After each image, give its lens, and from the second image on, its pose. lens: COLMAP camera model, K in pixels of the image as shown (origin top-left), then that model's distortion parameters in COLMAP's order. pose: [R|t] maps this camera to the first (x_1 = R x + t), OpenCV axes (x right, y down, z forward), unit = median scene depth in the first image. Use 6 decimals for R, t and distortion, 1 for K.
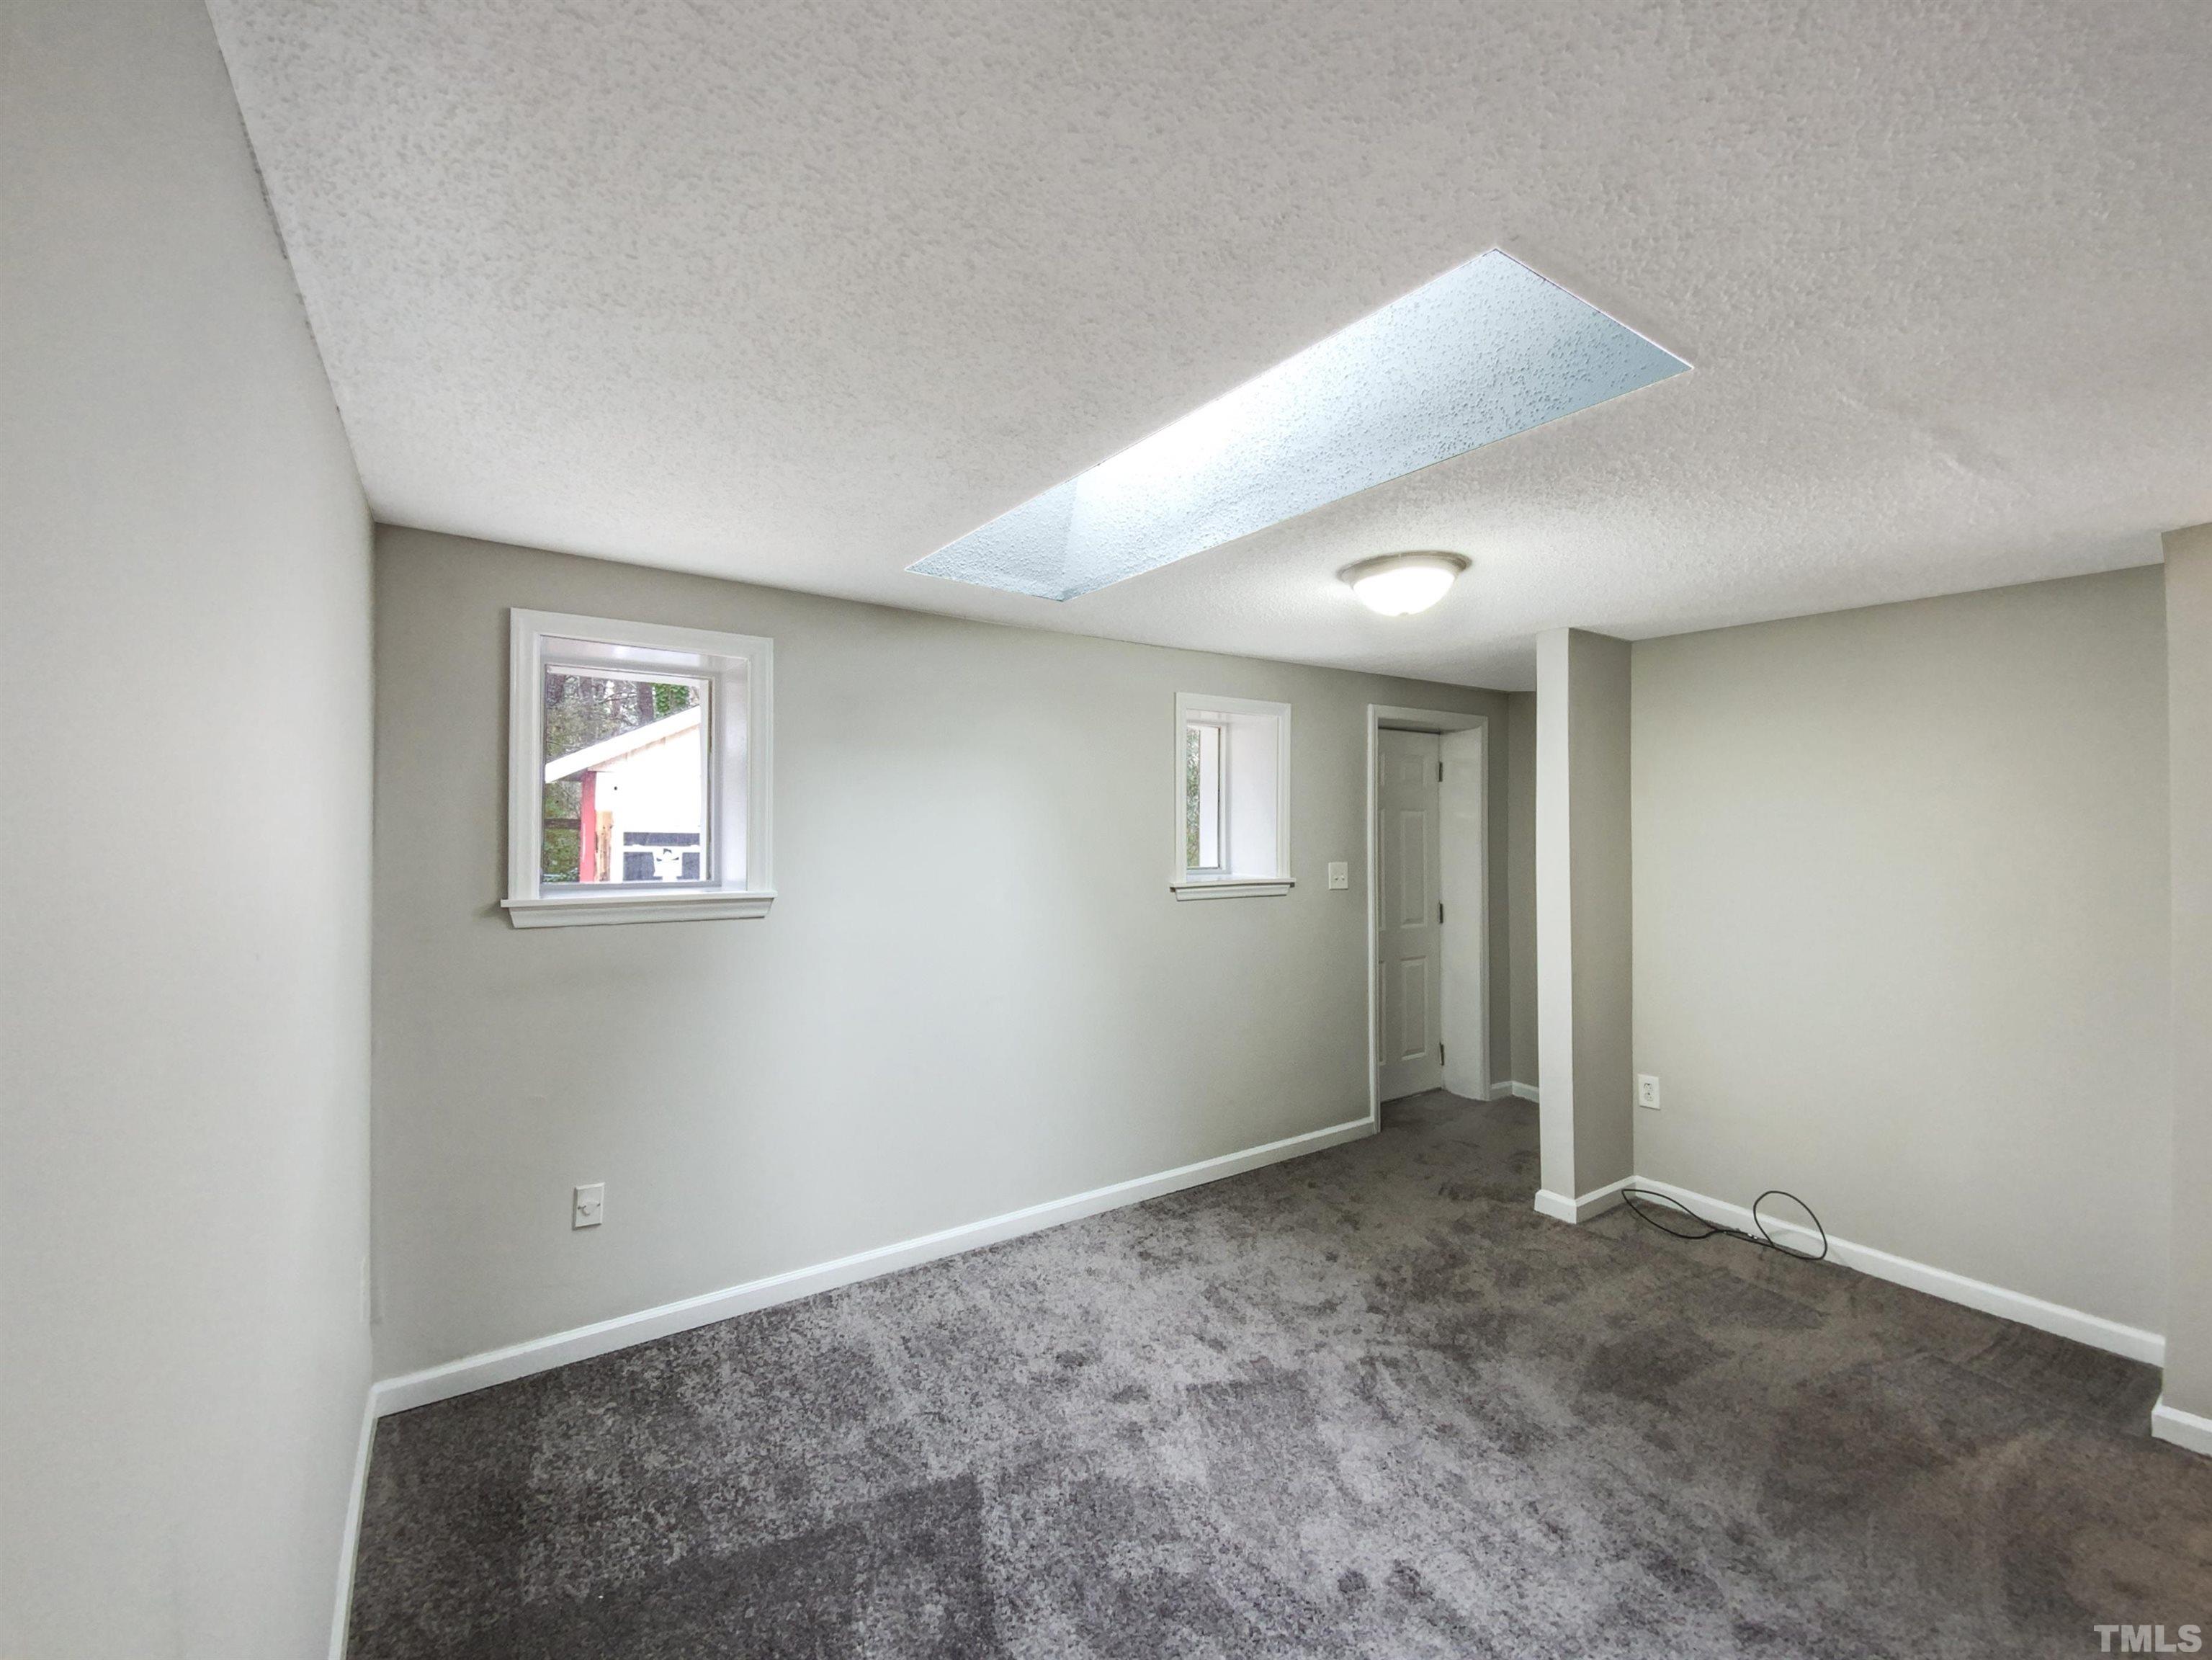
lens RADIAL K [[919.9, 0, 1111.1], [0, 919.9, 814.3], [0, 0, 1]] dist [0.000261, -0.000224]
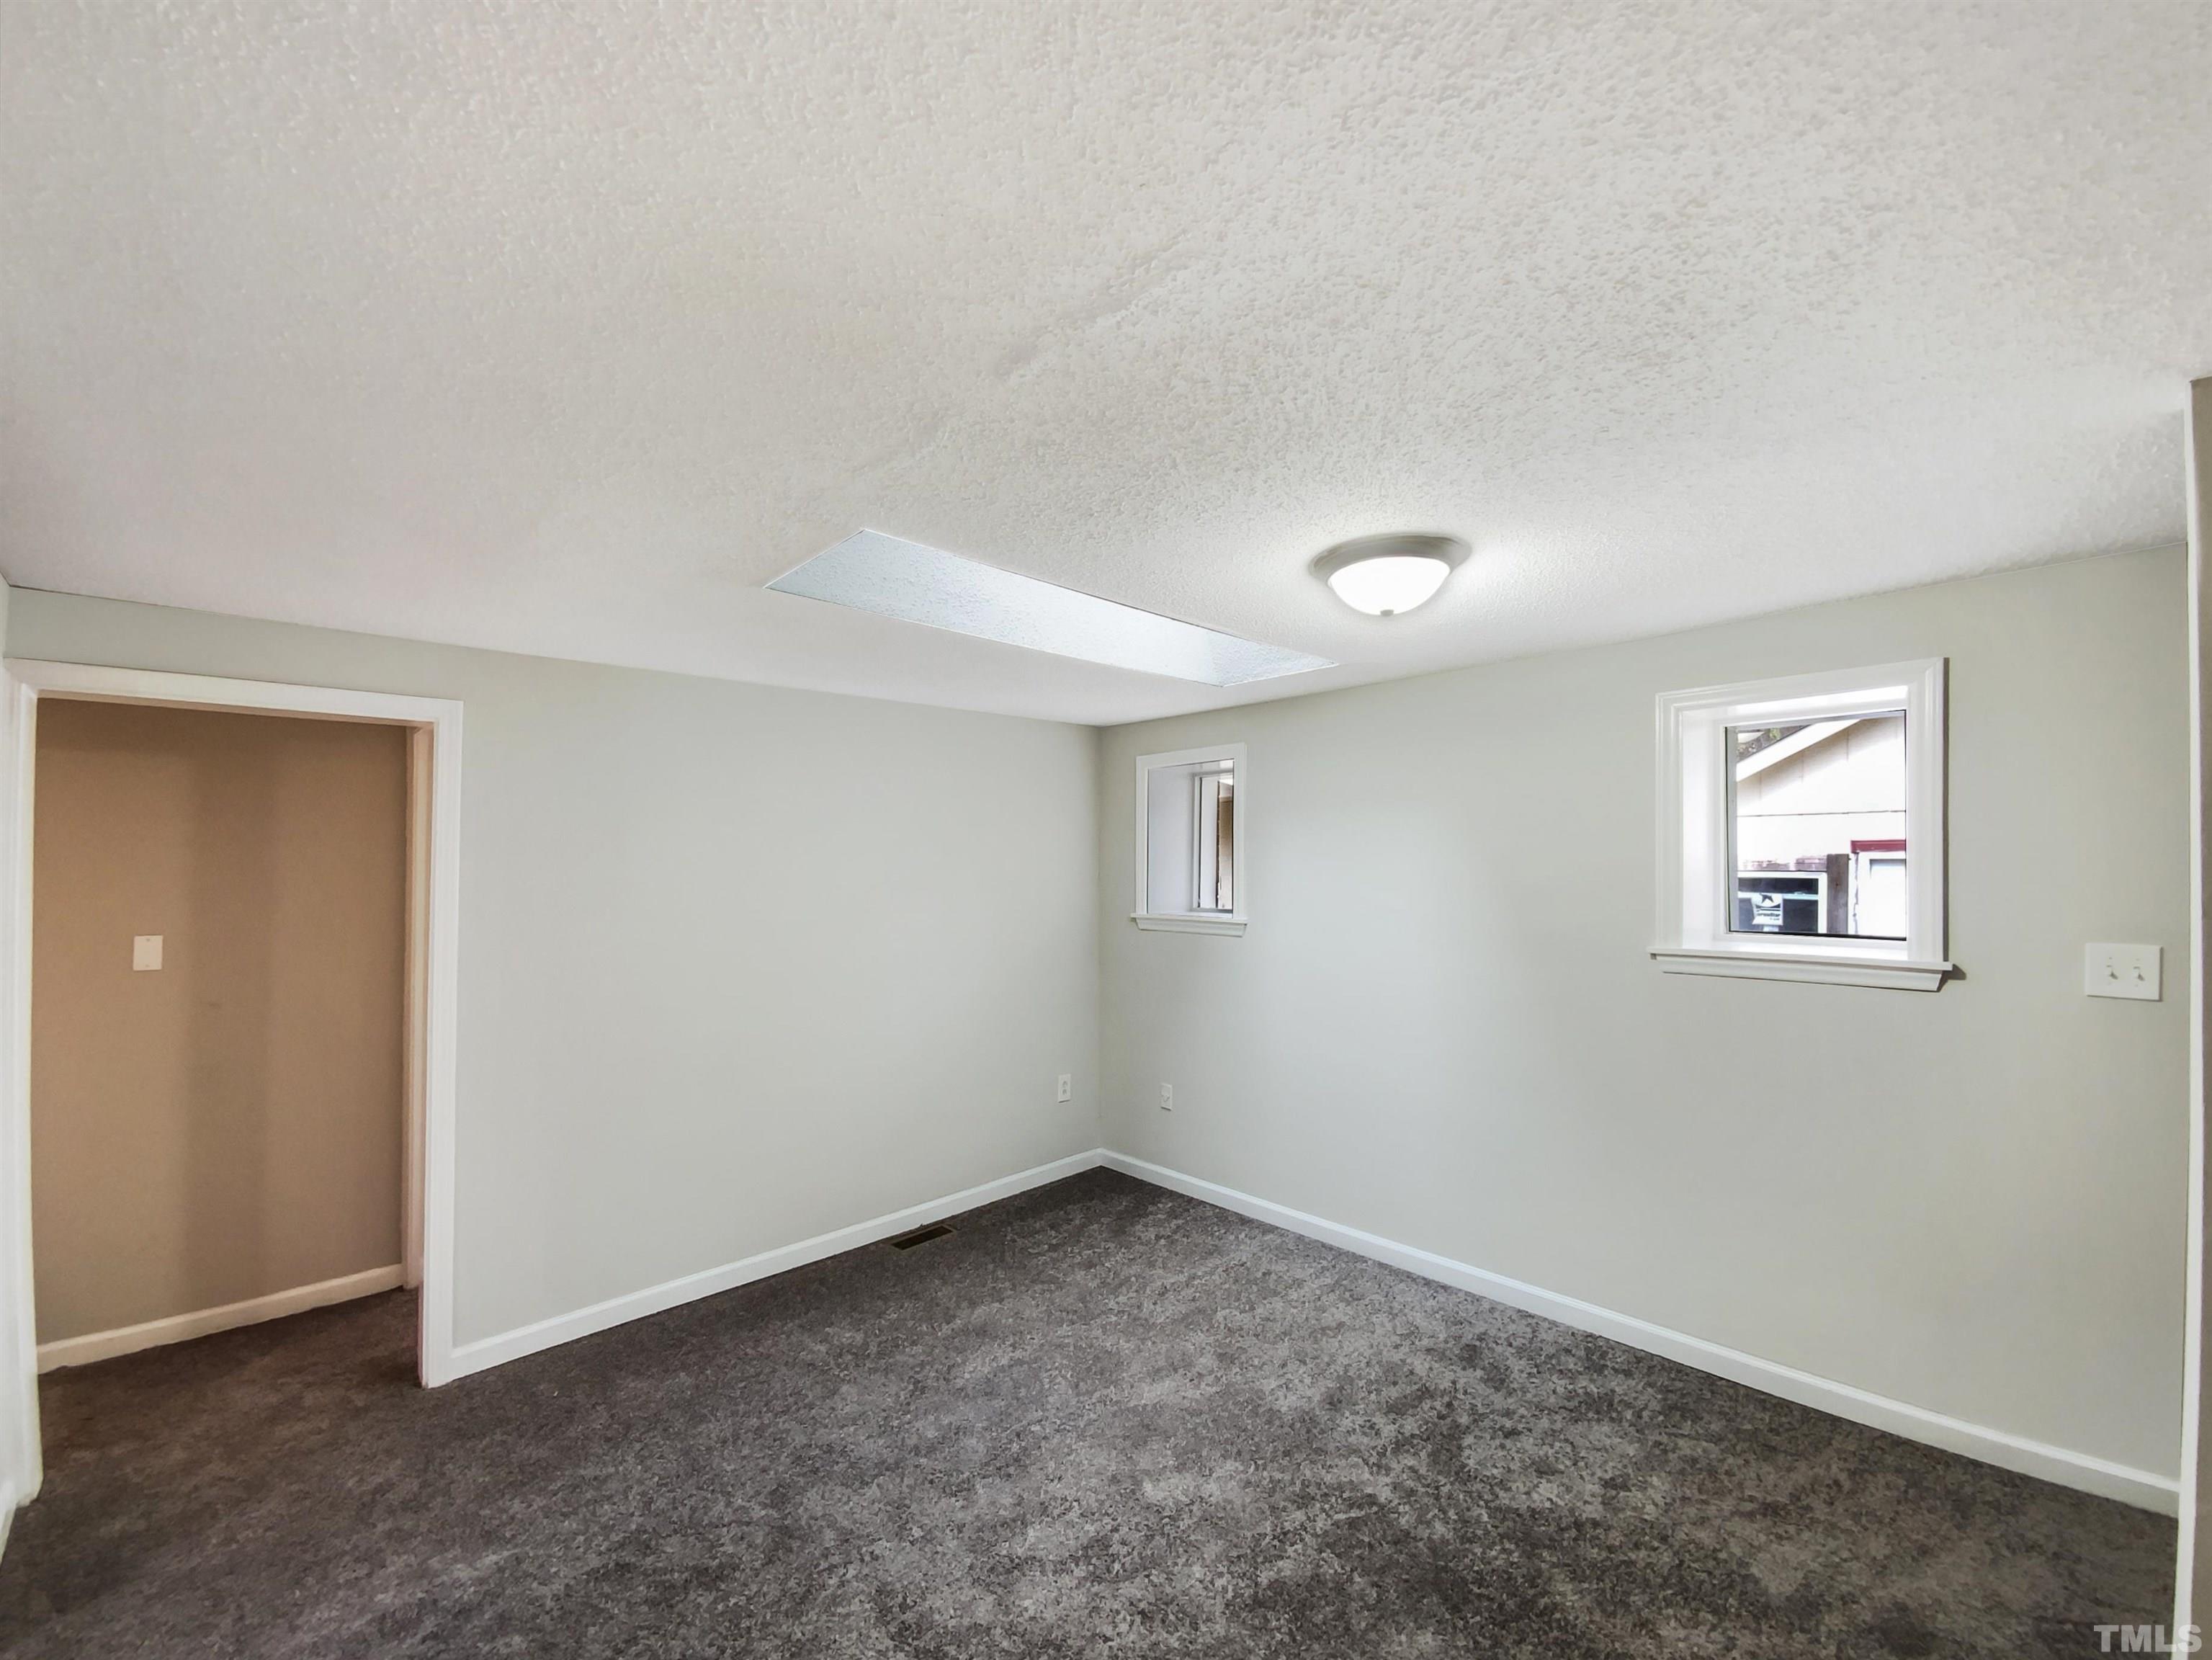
lens RADIAL K [[919.9, 0, 1111.1], [0, 919.9, 814.3], [0, 0, 1]] dist [0.000261, -0.000224]
pose [[0.170412, -0.059467, -0.983577, 1.085643], [0.013576, 0.998224, -0.058001, 0.000883], [0.985279, -0.003469, 0.170917, 0.596671]]
